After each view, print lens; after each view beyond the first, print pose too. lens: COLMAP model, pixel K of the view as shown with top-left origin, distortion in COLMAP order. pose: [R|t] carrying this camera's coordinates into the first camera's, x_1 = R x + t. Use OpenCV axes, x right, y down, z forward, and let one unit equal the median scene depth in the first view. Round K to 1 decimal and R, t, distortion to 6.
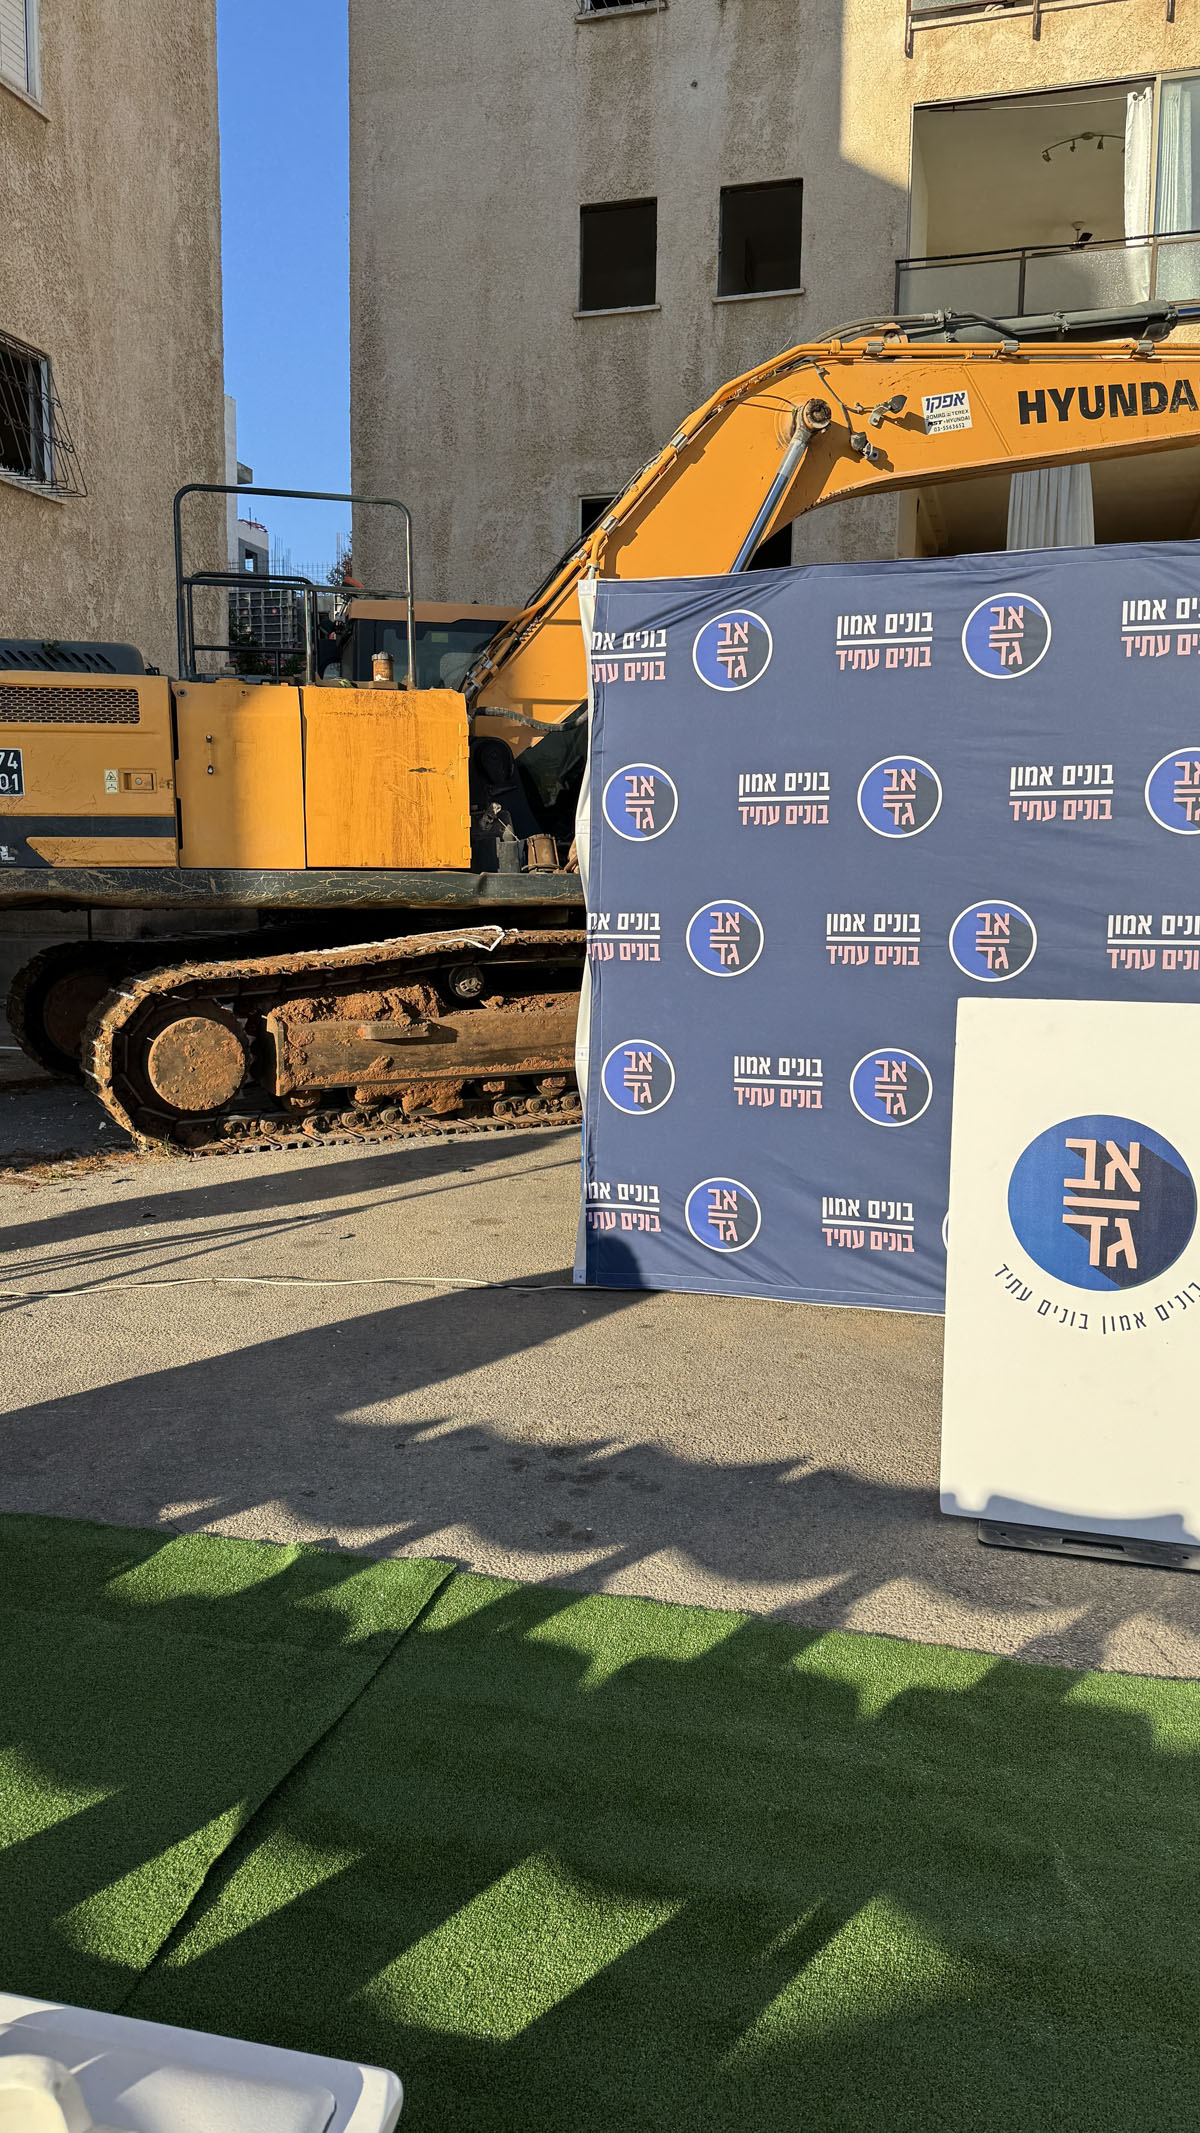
lens RADIAL K [[1494.9, 0, 590.1], [0, 1494.9, 1073.2], [0, 0, 1]] dist [0.026925, -0.050764]
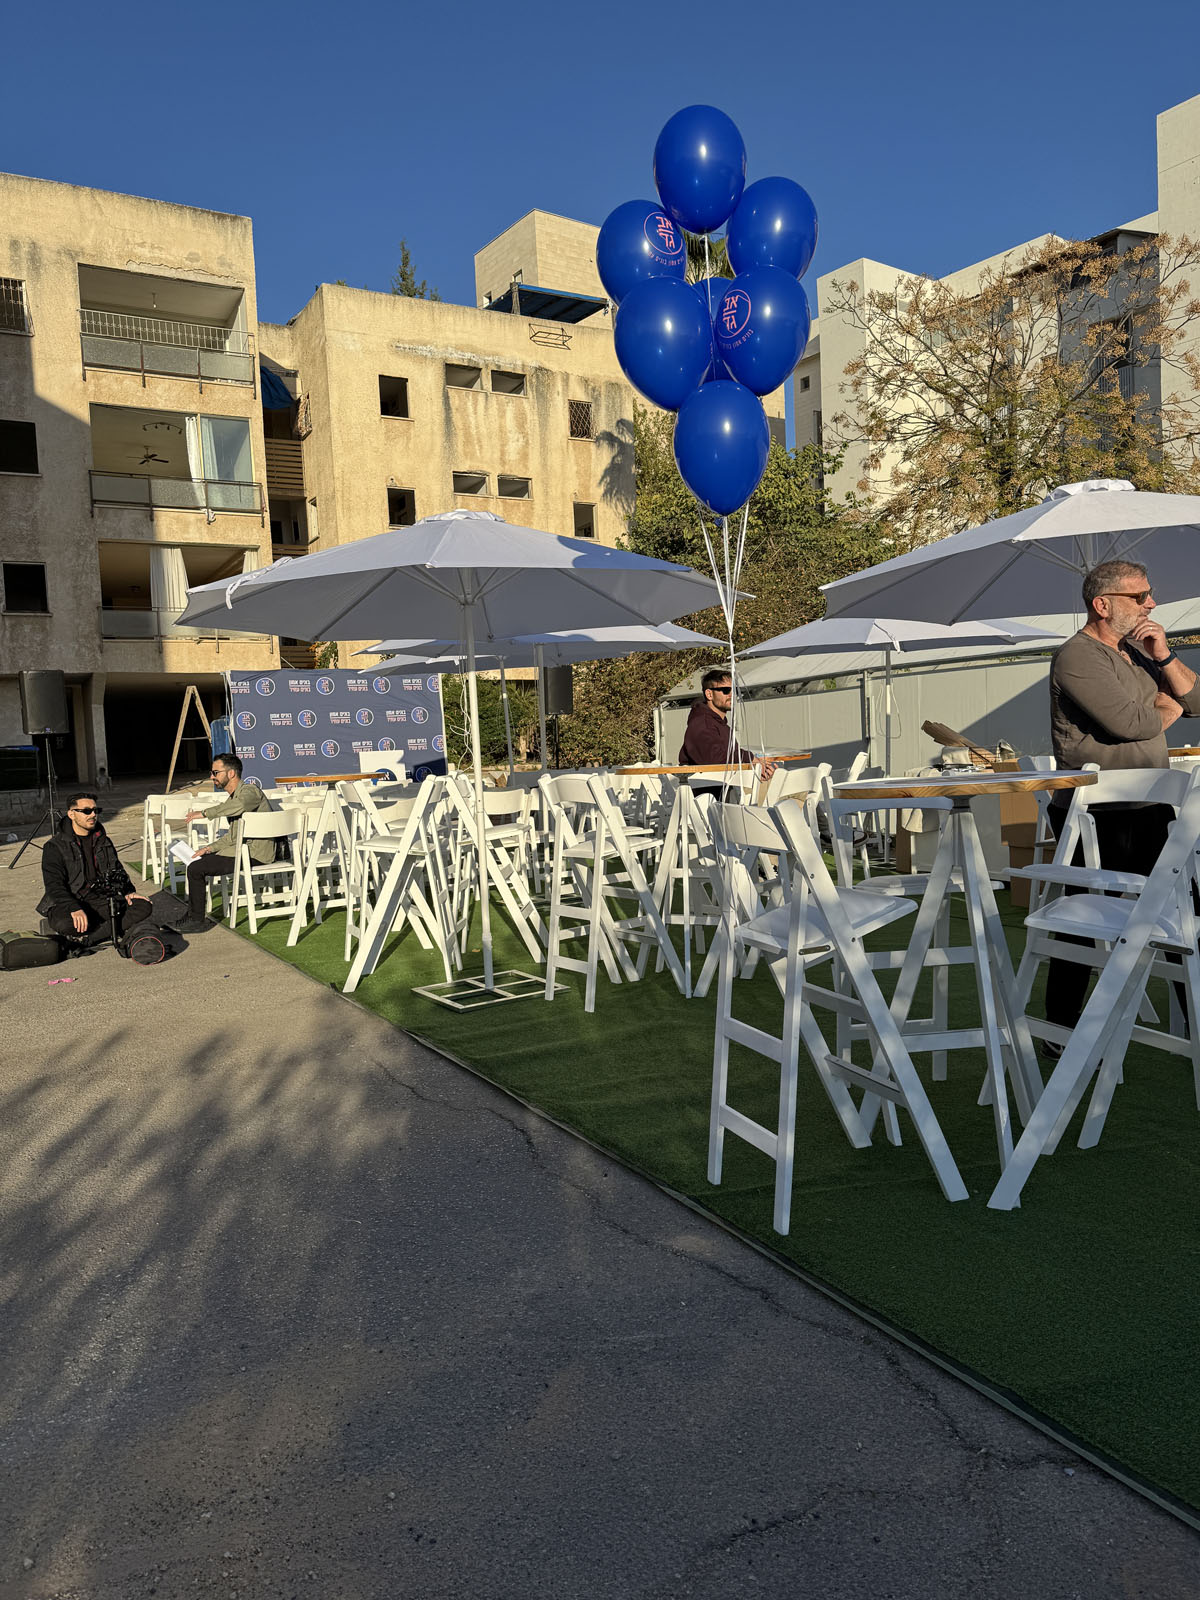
lens RADIAL K [[1134.3, 0, 619.4], [0, 1134.3, 810.9], [0, 0, 1]] dist [0.103892, -0.211744]
pose [[0.676869, -0.084542, 0.731233, -0.817046], [0.147242, 0.988856, -0.021968, 0.147048], [-0.721227, 0.122538, 0.681774, -0.963964]]
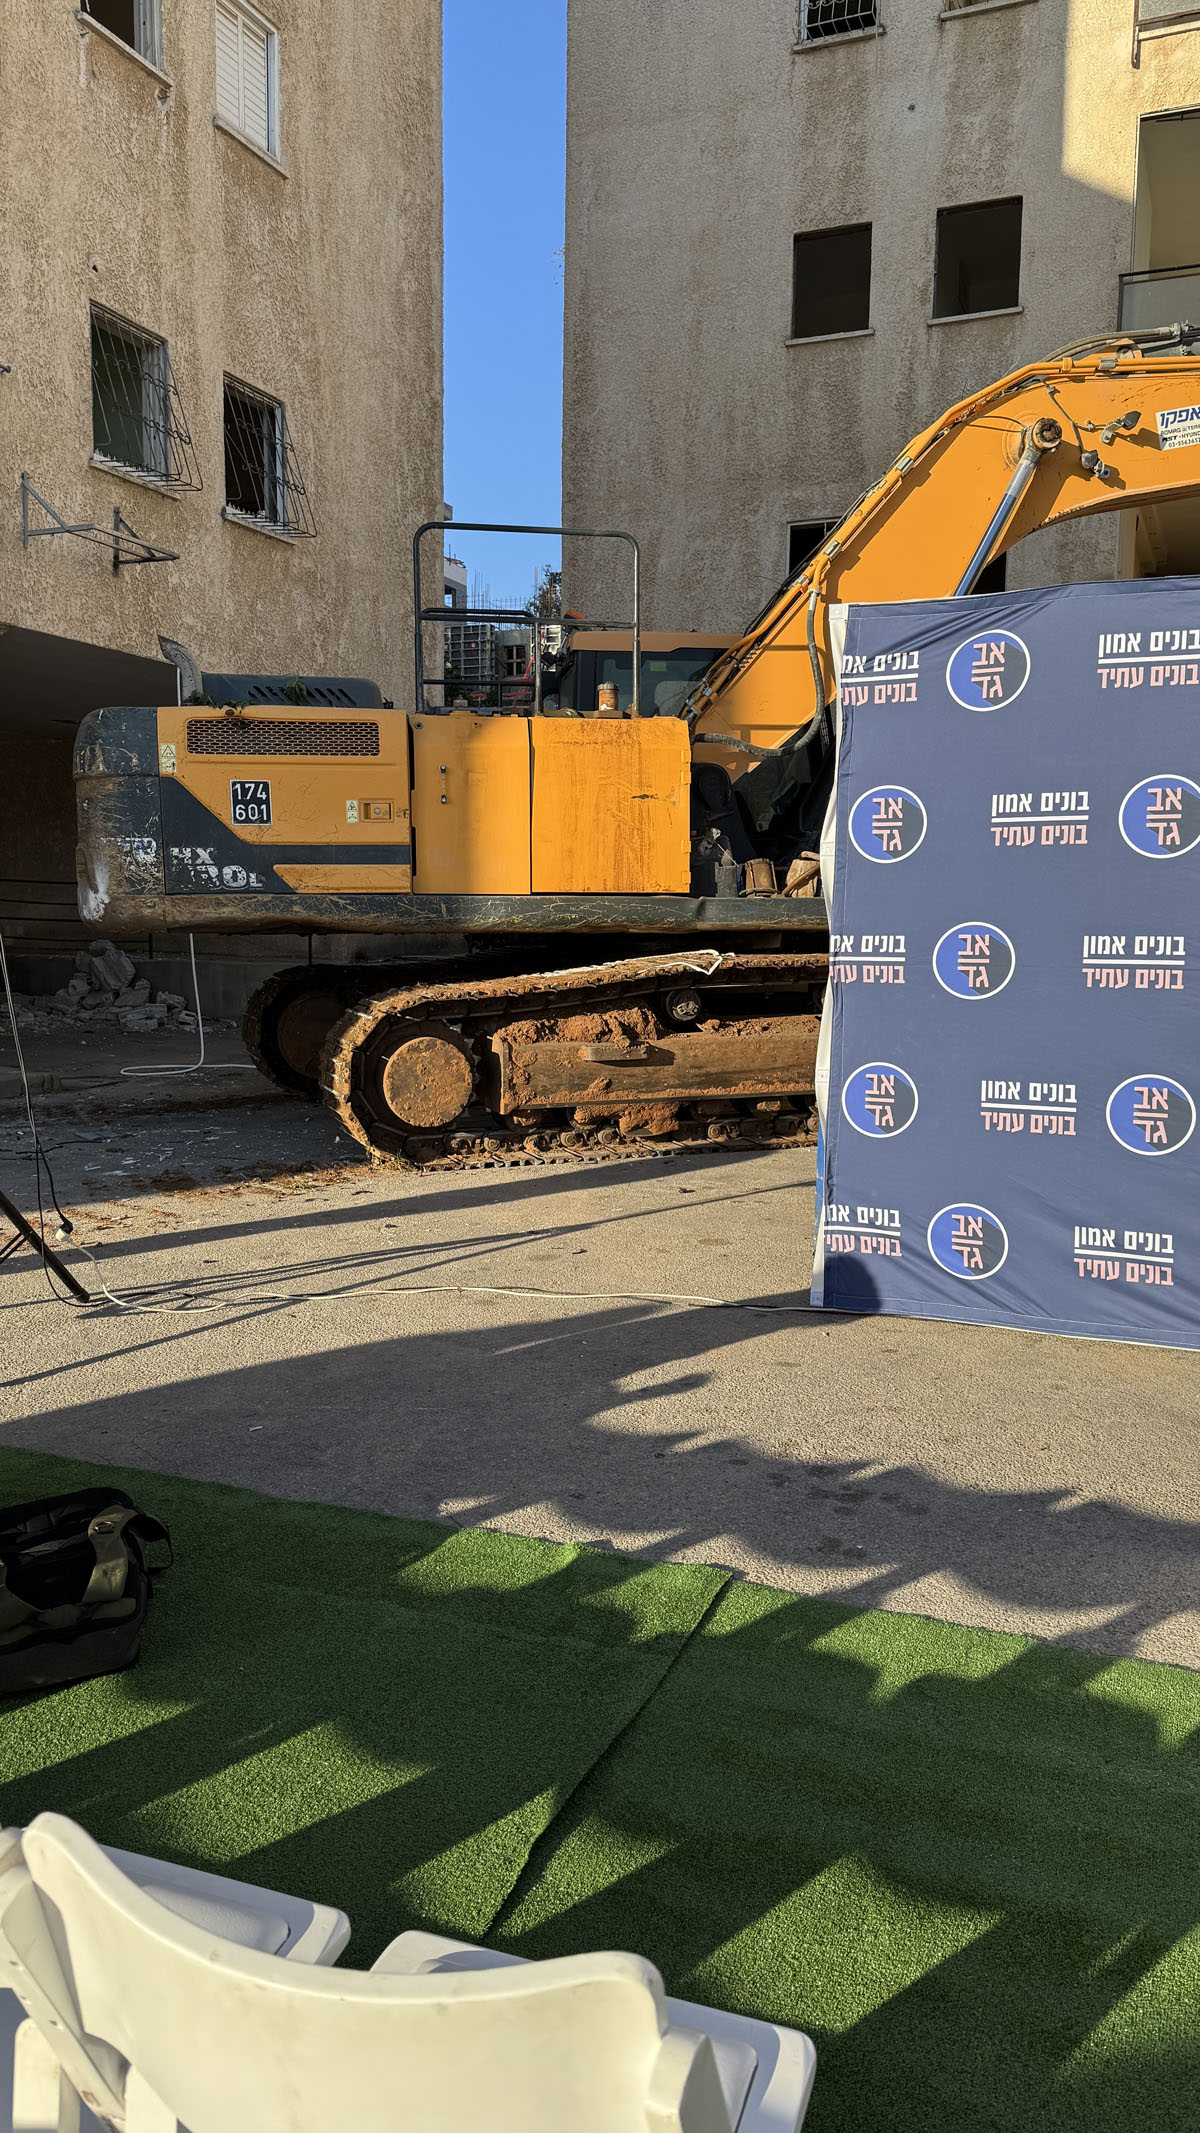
lens RADIAL K [[1493.3, 0, 594.6], [0, 1493.3, 1092.2], [0, 0, 1]] dist [0.012238, -0.032372]
pose [[0.993044, 0.016742, -0.116552, -0.021071], [-0.017391, 0.999838, -0.004552, 0.002653], [0.116457, 0.006547, 0.993174, -0.005576]]
